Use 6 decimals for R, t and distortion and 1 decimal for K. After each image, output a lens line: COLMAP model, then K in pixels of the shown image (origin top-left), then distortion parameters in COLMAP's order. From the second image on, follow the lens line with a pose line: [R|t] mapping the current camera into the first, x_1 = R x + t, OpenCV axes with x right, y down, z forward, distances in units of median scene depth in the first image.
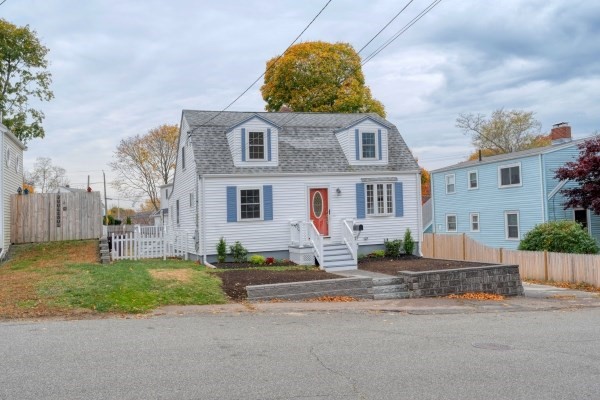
lens RADIAL K [[538.0, 0, 300.0], [0, 538.0, 198.7], [0, 0, 1]] dist [0.001133, -0.005402]
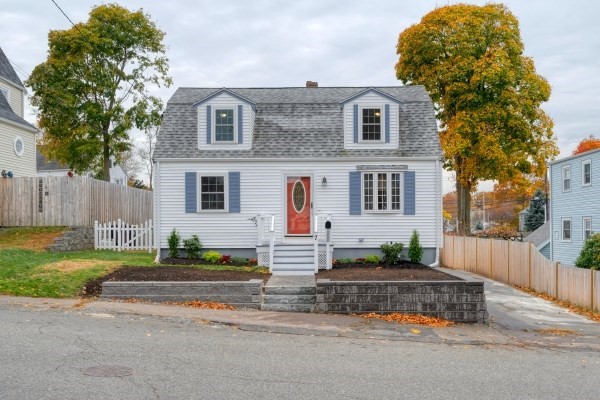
lens RADIAL K [[607.2, 0, 318.8], [0, 607.2, 224.6], [0, 0, 1]] dist [-0.002800, 0.000000]
pose [[0.948124, 0.040839, -0.315267, 0.367203], [-0.026833, 0.998456, 0.048641, 0.008294], [0.316767, -0.037658, 0.947756, 0.118875]]
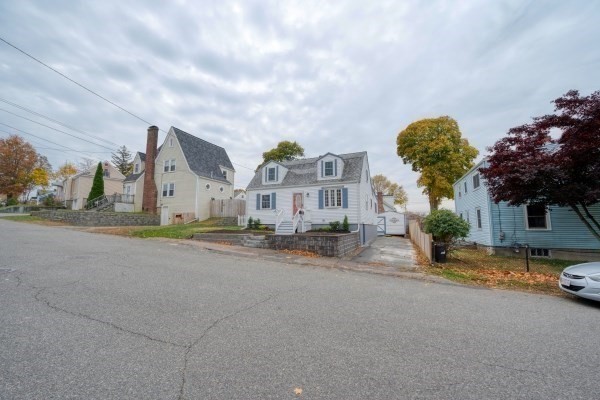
lens RADIAL K [[237.4, 0, 314.8], [0, 237.4, 200.6], [0, 0, 1]] dist [0.000679, -0.000256]
pose [[0.755587, -0.030468, -0.654339, 0.649035], [-0.006920, 0.998491, -0.054484, 0.053923], [0.655011, 0.045695, 0.754236, 0.399386]]
